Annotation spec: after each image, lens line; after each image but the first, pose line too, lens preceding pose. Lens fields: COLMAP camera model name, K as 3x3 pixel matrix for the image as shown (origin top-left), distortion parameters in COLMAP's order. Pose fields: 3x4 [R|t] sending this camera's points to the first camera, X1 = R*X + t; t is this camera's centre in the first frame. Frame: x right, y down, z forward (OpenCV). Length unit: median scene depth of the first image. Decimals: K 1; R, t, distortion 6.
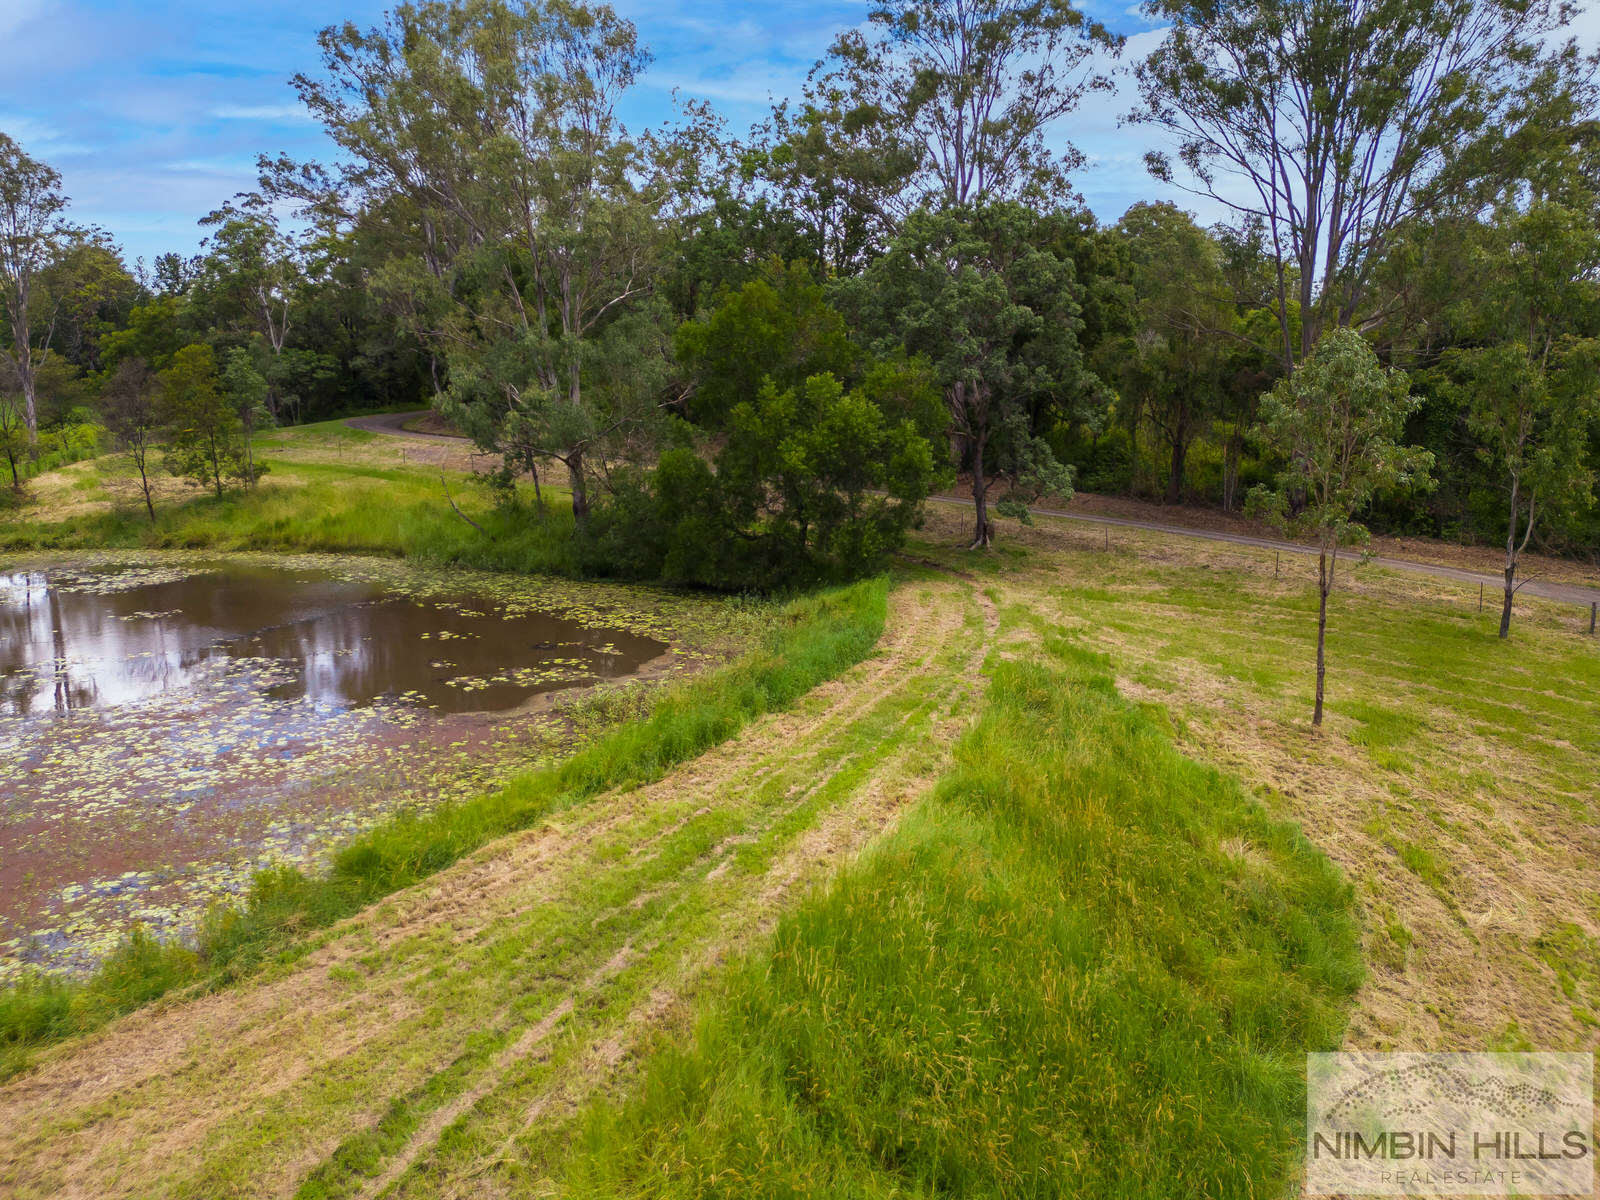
lens RADIAL K [[1118.4, 0, 797.4], [0, 1118.4, 600.1], [0, 0, 1]] dist [0.083085, -0.081041]
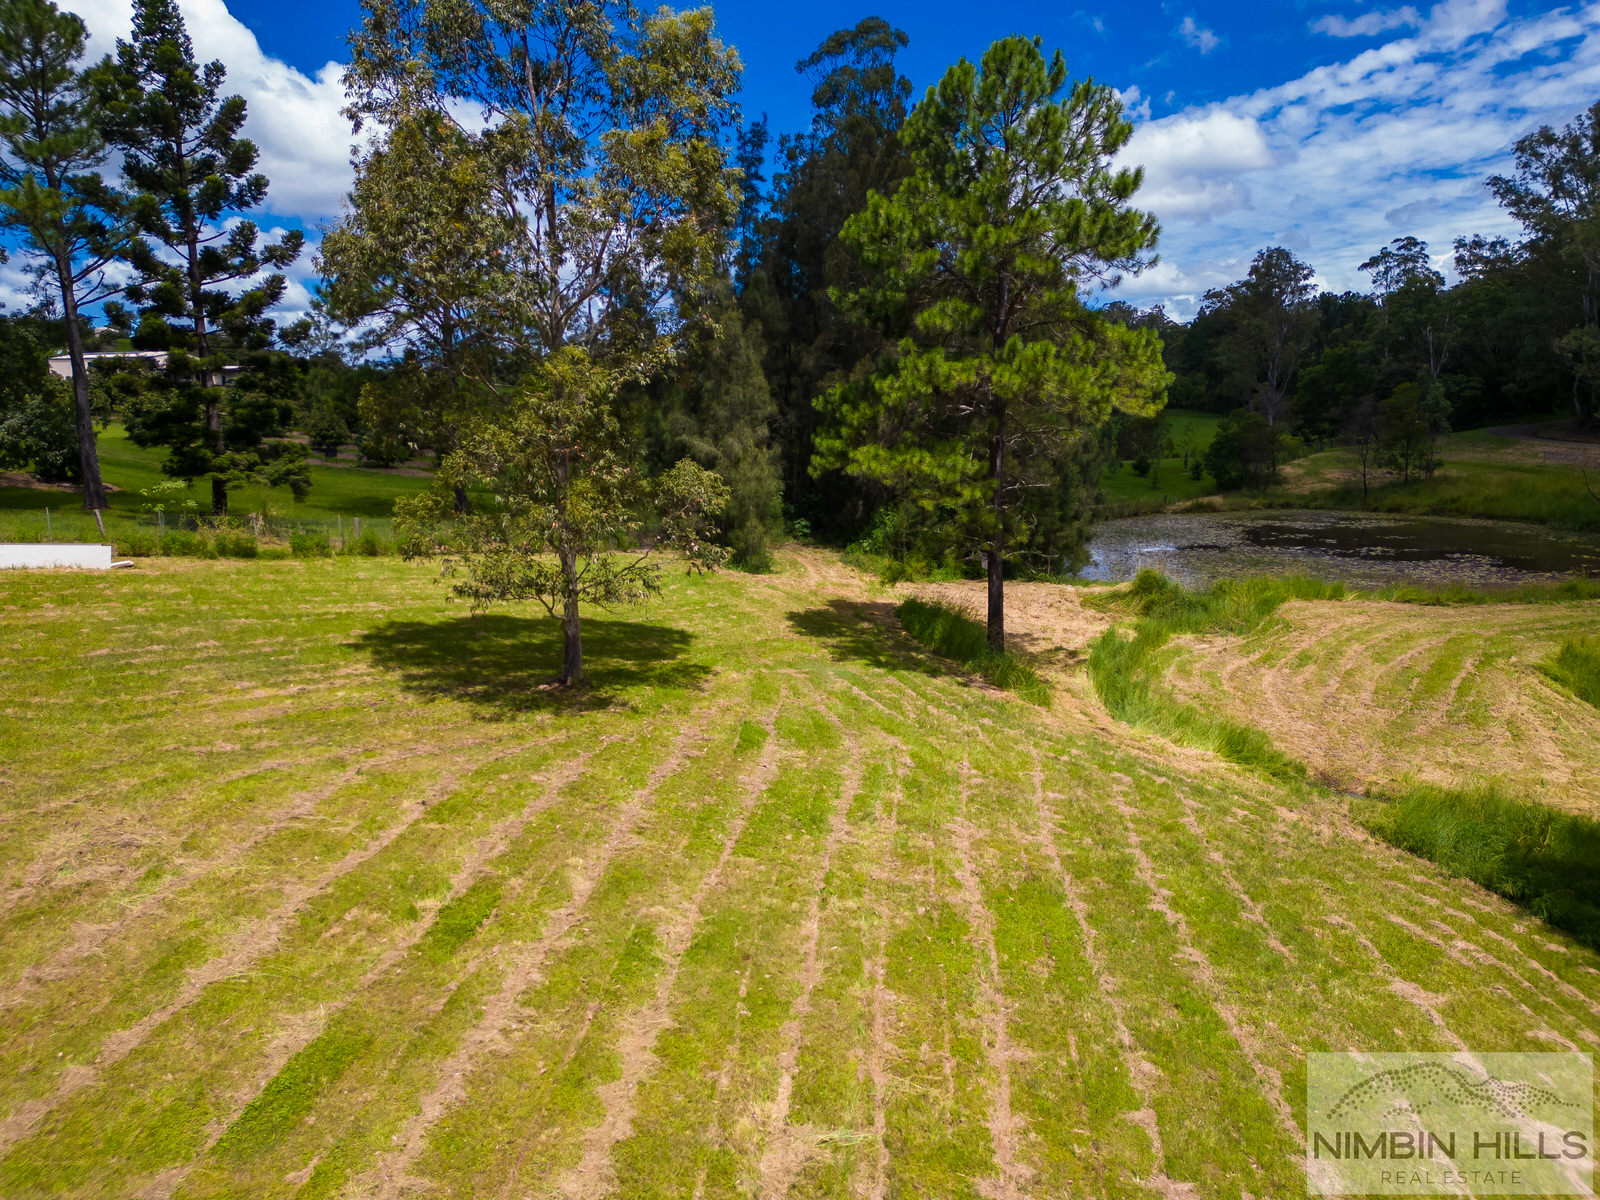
lens RADIAL K [[1118.4, 0, 797.4], [0, 1118.4, 600.1], [0, 0, 1]] dist [0.083085, -0.081041]
pose [[0.643544, 0.116879, -0.756432, 0.110431], [-0.120943, 0.991385, 0.050289, 0.070601], [0.755793, 0.059122, 0.652136, -0.480256]]
